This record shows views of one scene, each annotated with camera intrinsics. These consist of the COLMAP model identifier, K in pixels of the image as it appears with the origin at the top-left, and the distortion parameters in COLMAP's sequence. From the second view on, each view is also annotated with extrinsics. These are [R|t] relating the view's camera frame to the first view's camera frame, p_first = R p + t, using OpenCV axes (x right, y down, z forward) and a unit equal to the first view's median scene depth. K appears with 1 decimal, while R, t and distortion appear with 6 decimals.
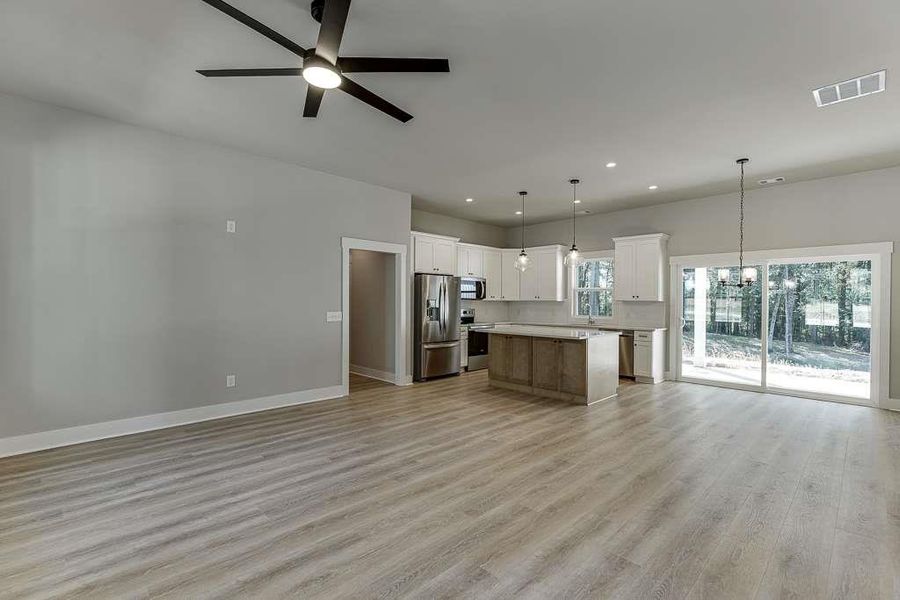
lens RADIAL K [[401.8, 0, 455.7], [0, 401.8, 303.8], [0, 0, 1]] dist [0.004843, -0.000110]
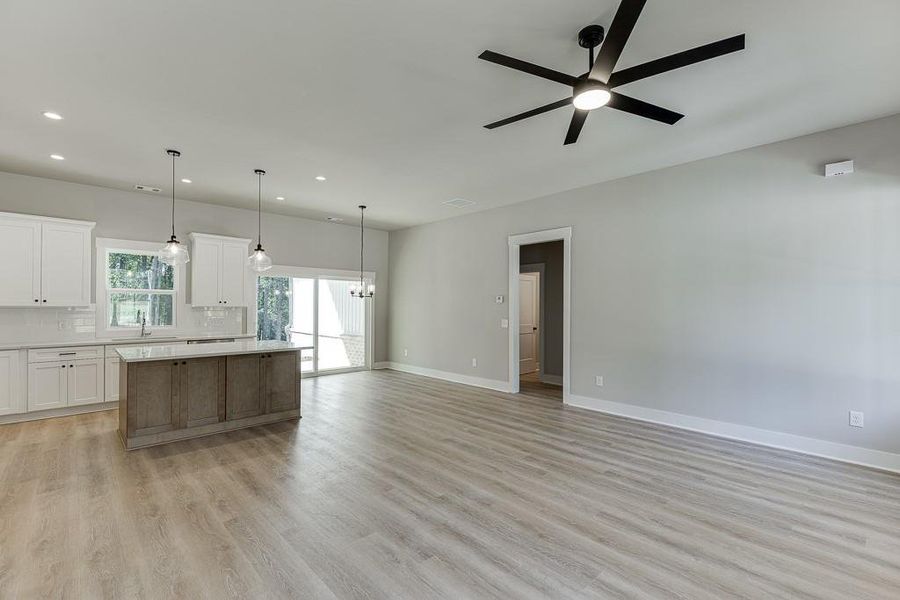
lens RADIAL K [[401.8, 0, 455.7], [0, 401.8, 303.8], [0, 0, 1]] dist [0.004843, -0.000110]
pose [[0.017049, -0.001321, 0.999854, -0.569664], [0.000768, 0.999999, 0.001308, -0.018177], [-0.999854, 0.000746, 0.017050, 0.554802]]
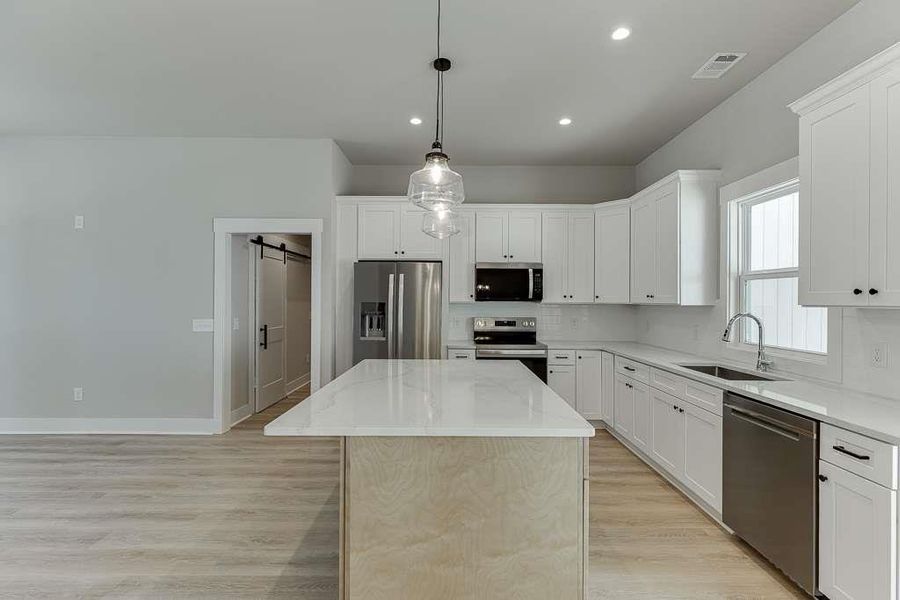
lens RADIAL K [[402.8, 0, 451.8], [0, 402.8, 299.8], [0, 0, 1]] dist [0.003657, -0.000101]
pose [[0.713842, -0.003370, -0.700299, 0.538002], [-0.004306, 0.999948, -0.009201, -0.010775], [0.700294, 0.009583, 0.713791, 0.761327]]
